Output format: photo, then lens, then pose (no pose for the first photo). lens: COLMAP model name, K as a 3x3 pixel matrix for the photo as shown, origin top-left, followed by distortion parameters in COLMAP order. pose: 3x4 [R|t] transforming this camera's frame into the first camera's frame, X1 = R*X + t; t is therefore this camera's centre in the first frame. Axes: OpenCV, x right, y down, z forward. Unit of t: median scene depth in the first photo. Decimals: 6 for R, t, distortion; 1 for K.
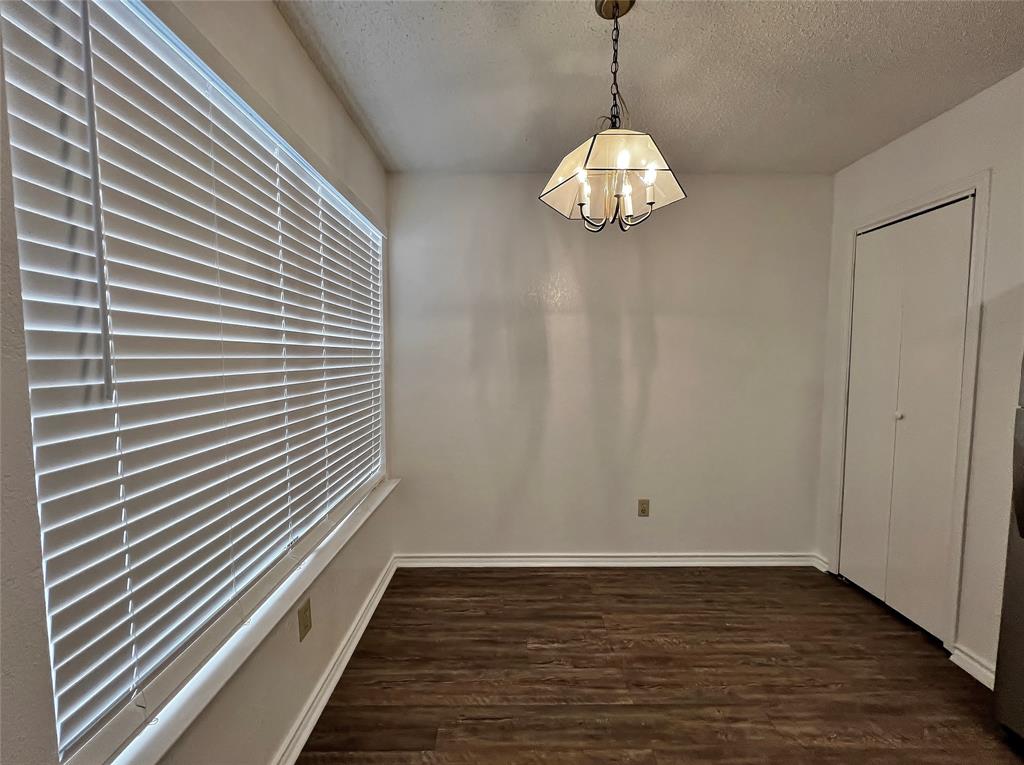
lens RADIAL K [[413.4, 0, 509.0], [0, 413.4, 381.9], [0, 0, 1]] dist [-0.000970, 0.000592]
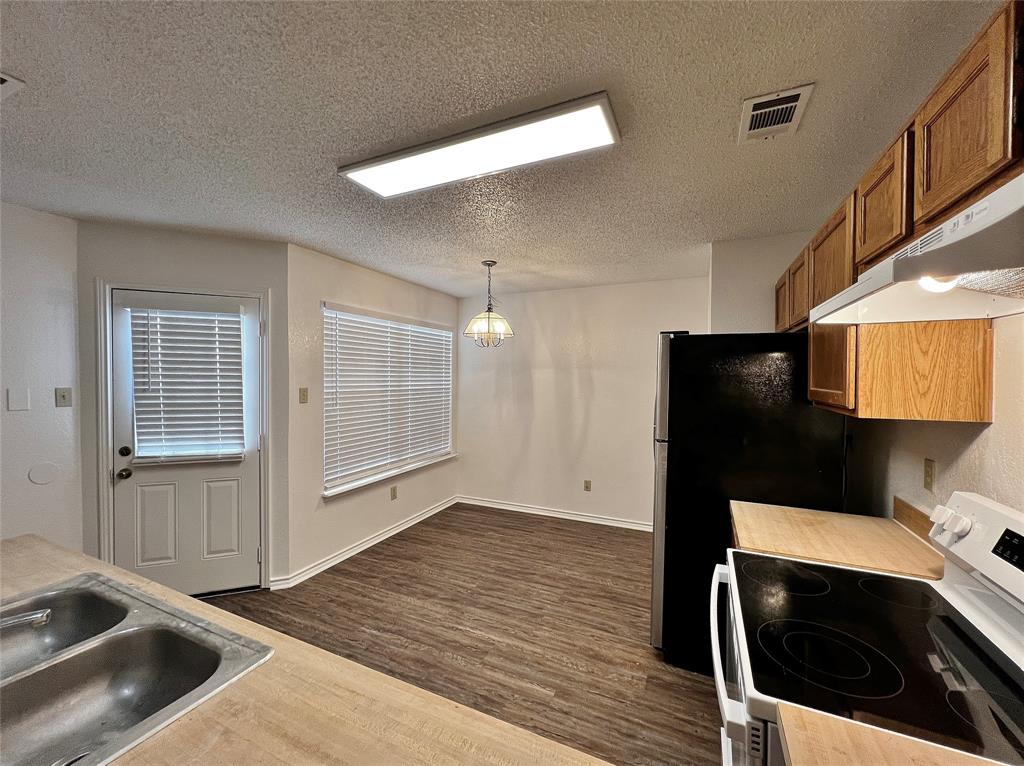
lens RADIAL K [[412.2, 0, 512.0], [0, 412.2, 383.0], [0, 0, 1]] dist [-0.000242, -0.000131]
pose [[0.907402, 0.012447, -0.420079, 0.957683], [-0.033295, 0.998549, -0.042332, -0.030178], [0.418942, 0.052399, 0.906500, -0.821884]]
